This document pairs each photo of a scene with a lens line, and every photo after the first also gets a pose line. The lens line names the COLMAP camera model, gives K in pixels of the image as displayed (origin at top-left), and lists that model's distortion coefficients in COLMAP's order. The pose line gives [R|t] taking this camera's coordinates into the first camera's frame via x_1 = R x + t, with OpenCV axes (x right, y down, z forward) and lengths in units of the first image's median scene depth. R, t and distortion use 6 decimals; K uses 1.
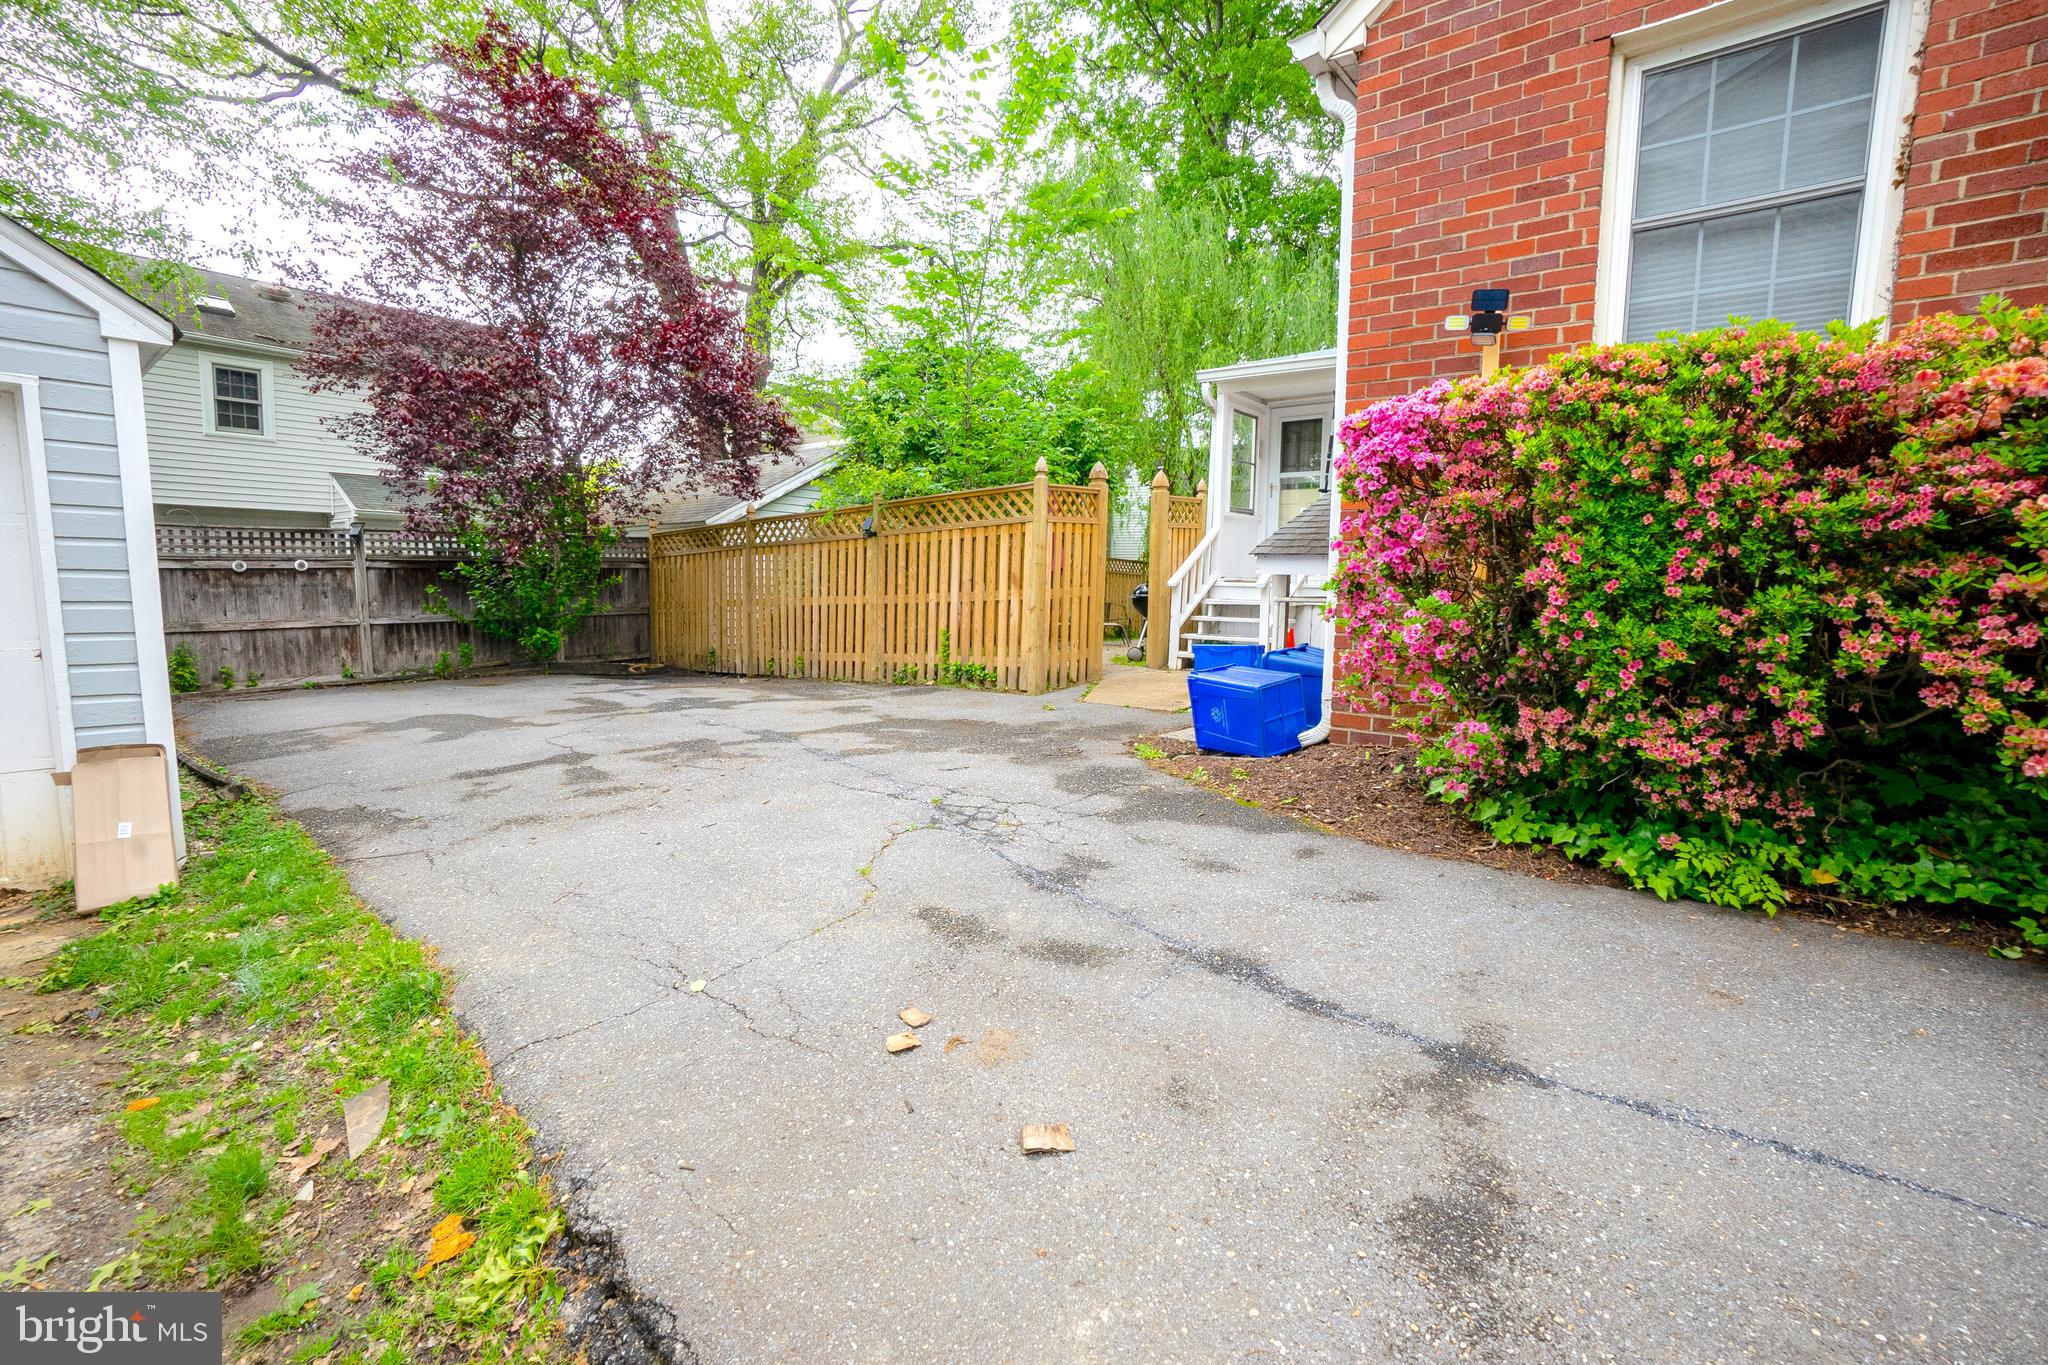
lens RADIAL K [[903.8, 0, 1006.9], [0, 903.8, 675.4], [0, 0, 1]] dist [-0.064433, 0.024595]
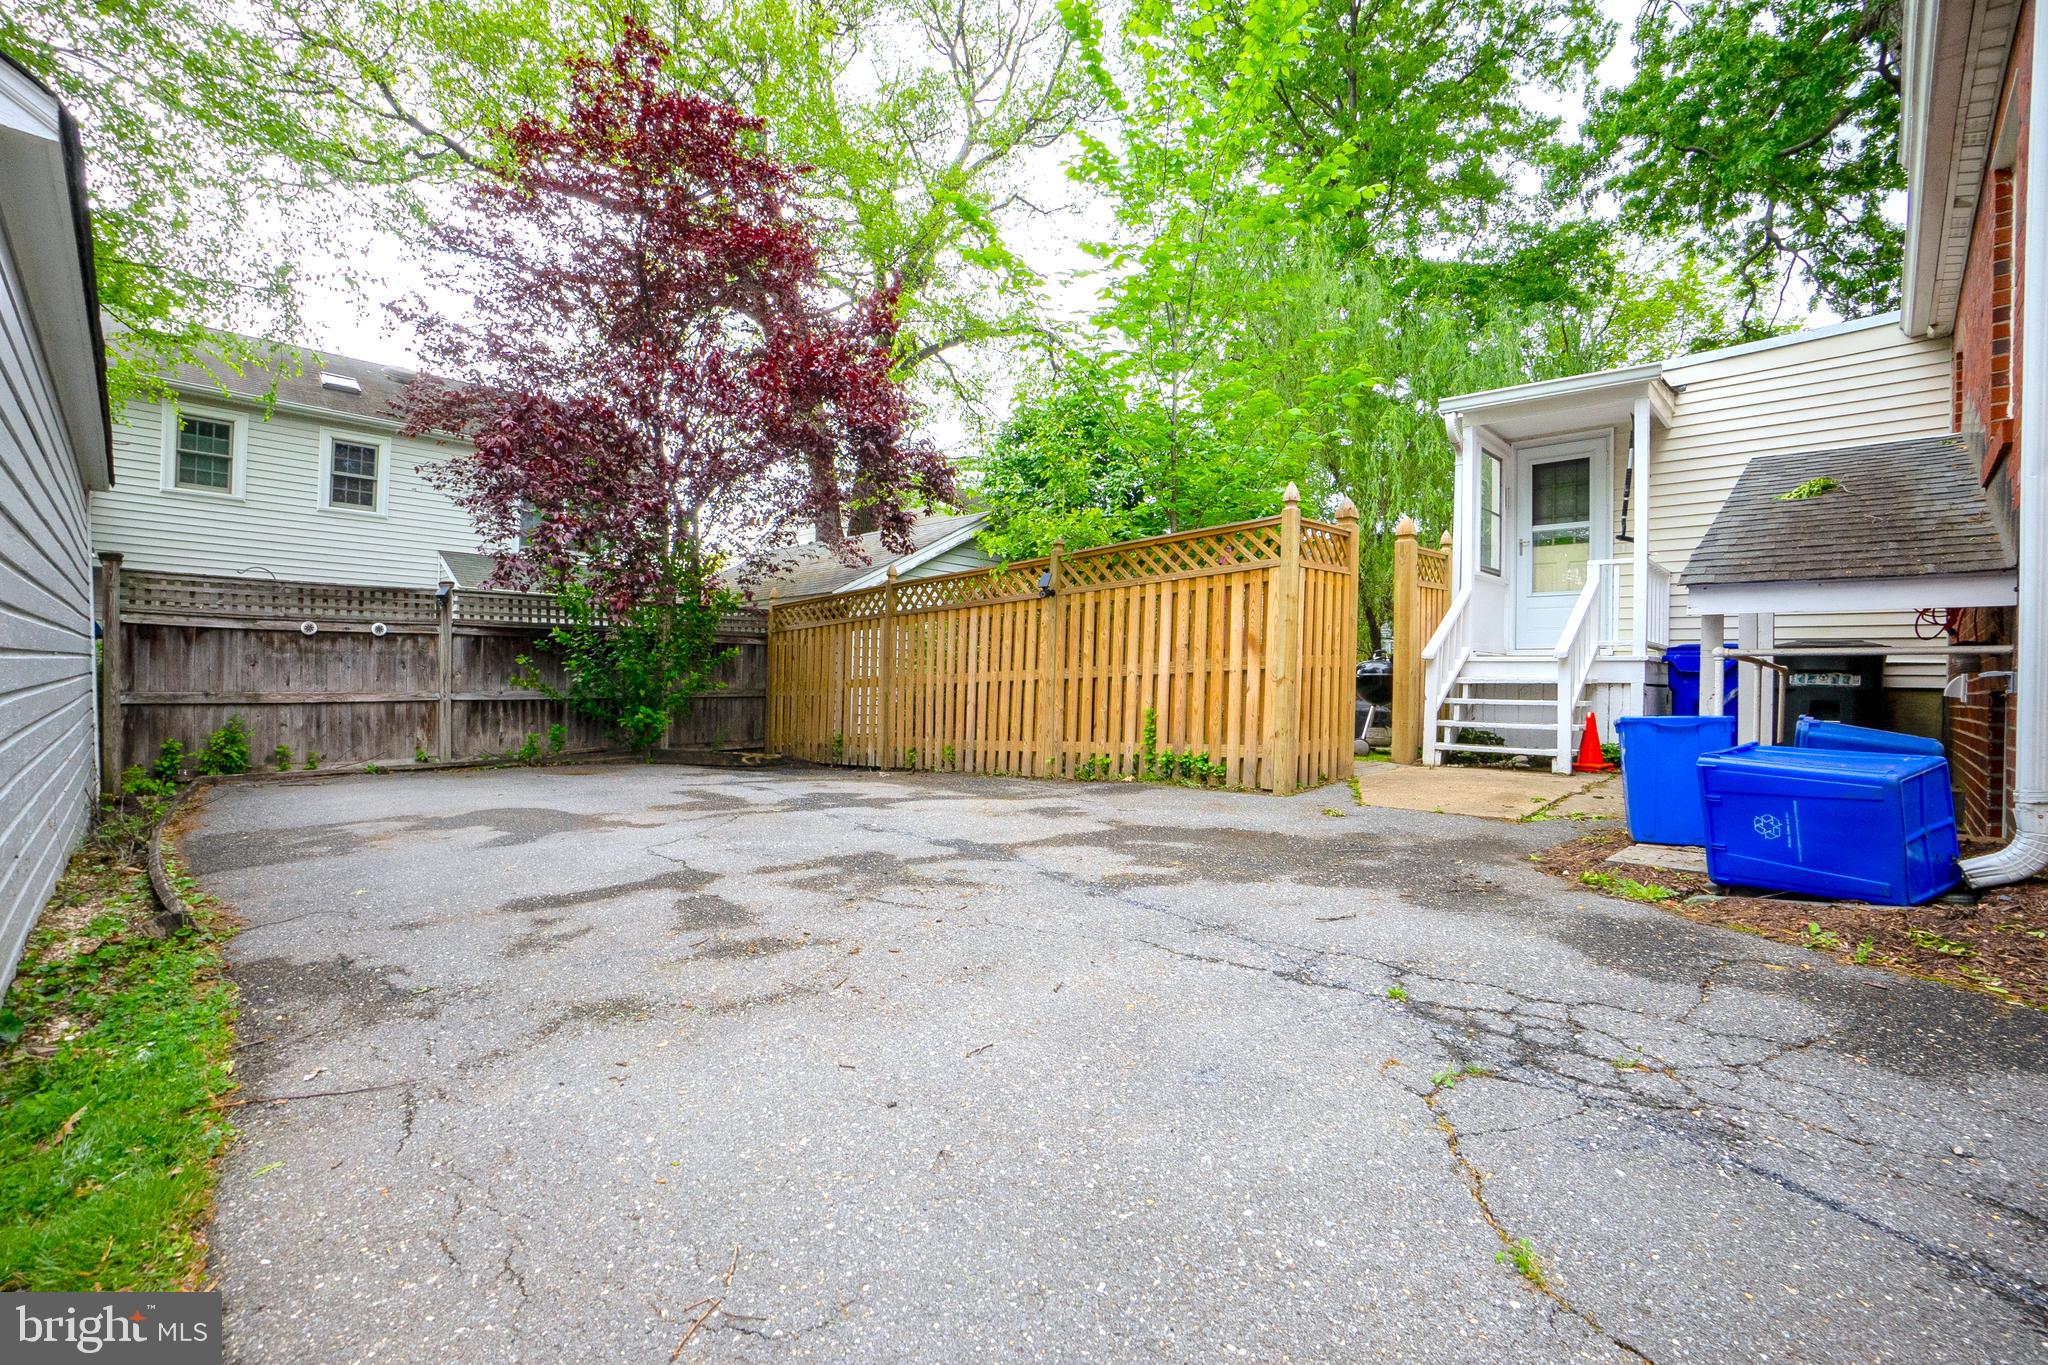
lens RADIAL K [[903.2, 0, 1010.8], [0, 903.2, 678.0], [0, 0, 1]] dist [-0.063833, 0.023181]
pose [[0.995932, 0.003199, -0.090051, -0.183841], [-0.013248, 0.993707, -0.111222, 0.015179], [0.089128, 0.111963, 0.989707, 0.340616]]
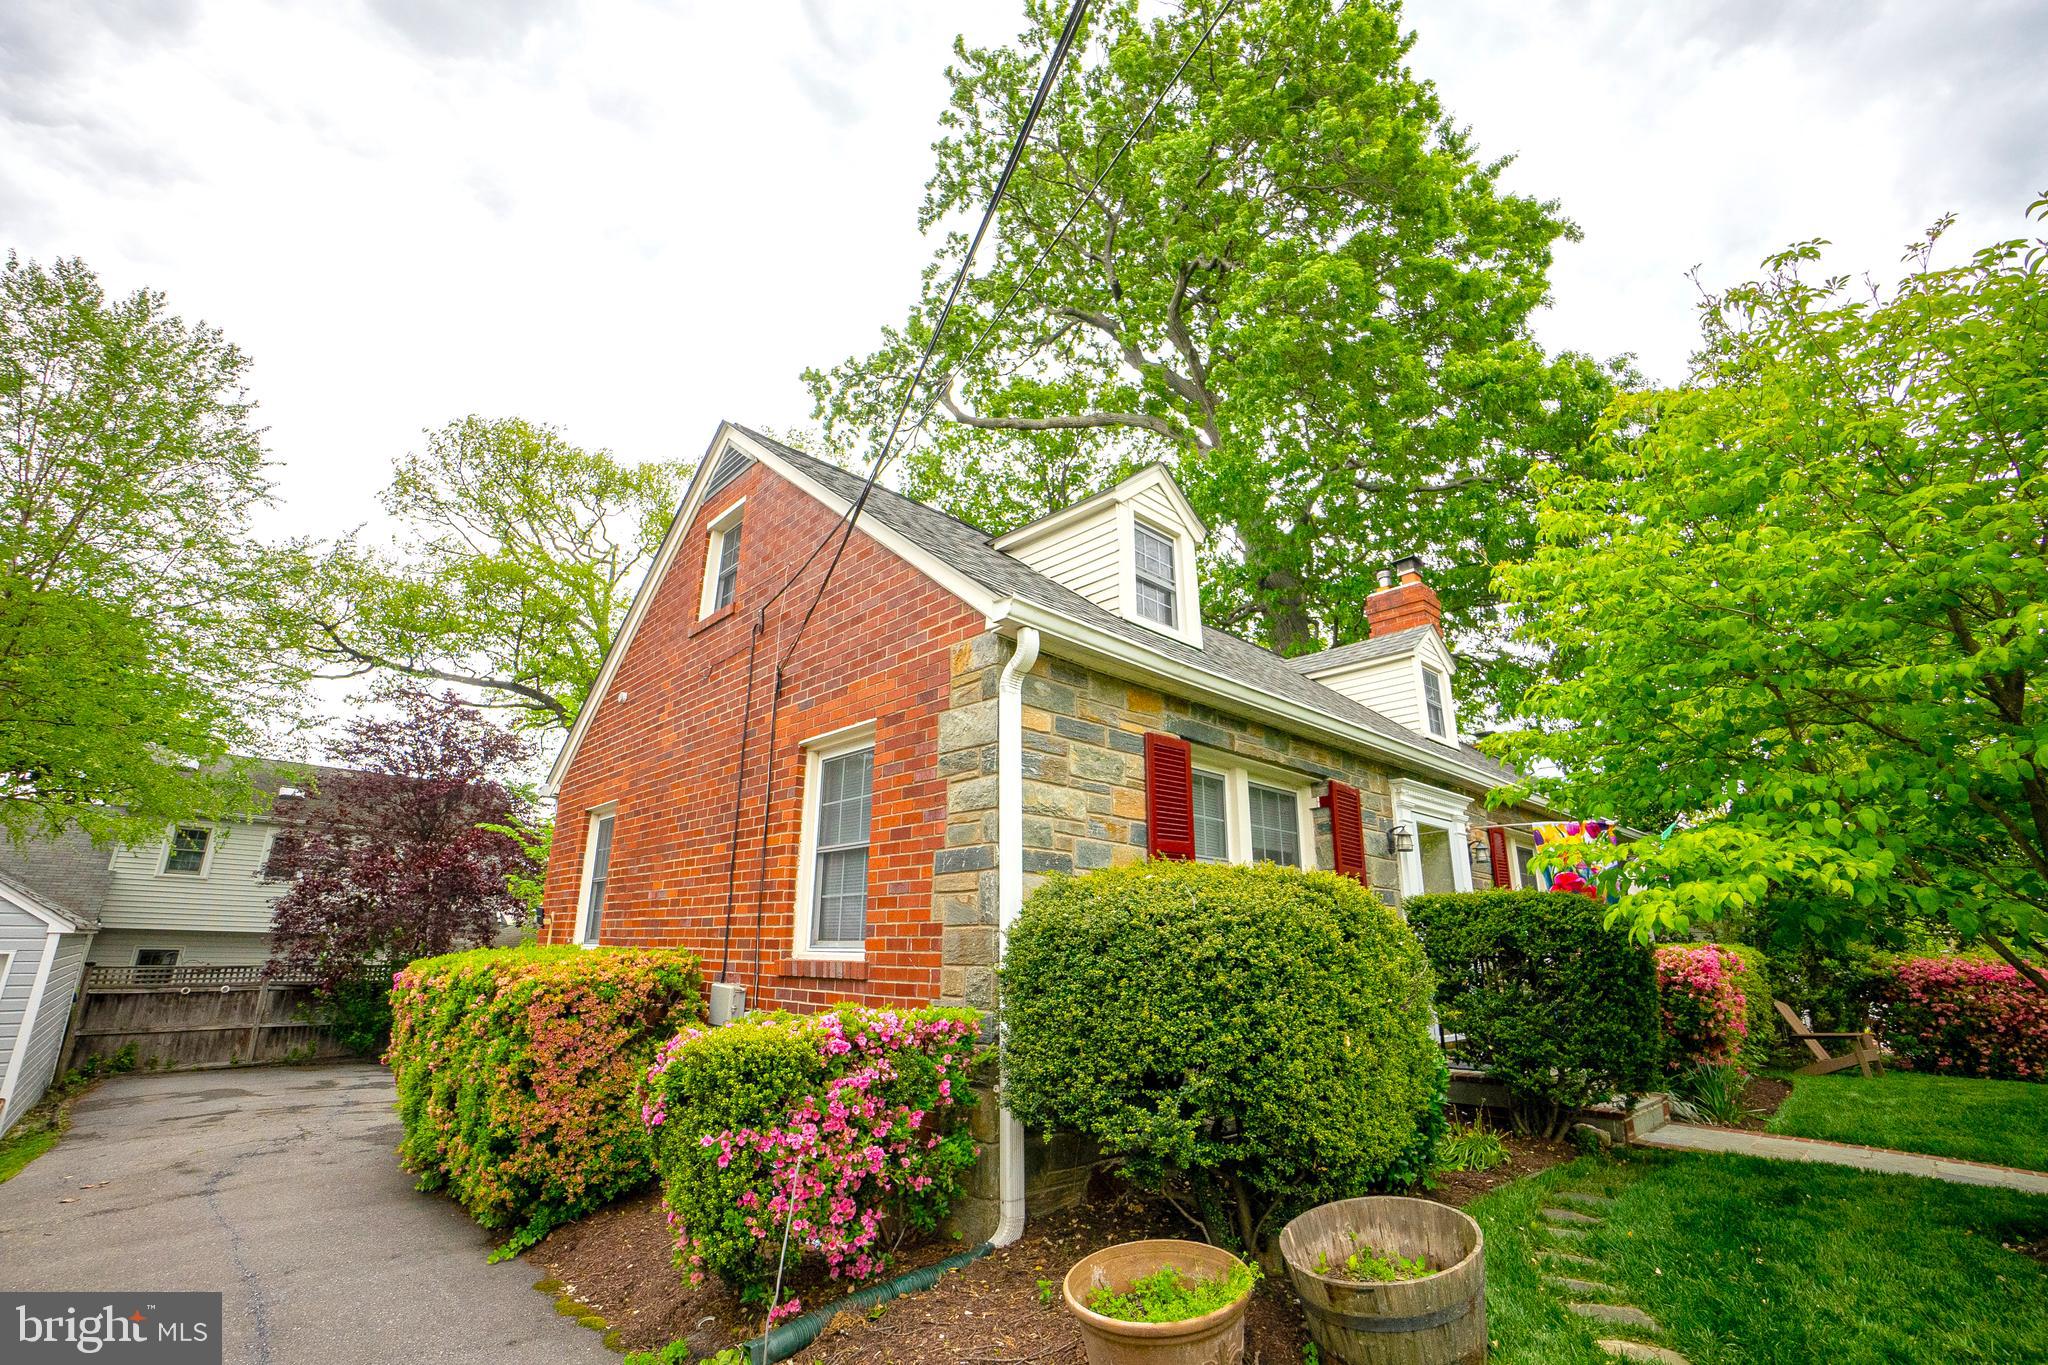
lens RADIAL K [[903.8, 0, 1006.9], [0, 903.8, 675.4], [0, 0, 1]] dist [-0.064433, 0.024595]
pose [[0.992353, -0.045051, -0.114919, 1.428379], [-0.004970, 0.915678, -0.401883, -0.028403], [0.123334, 0.399381, 0.908451, -0.890644]]
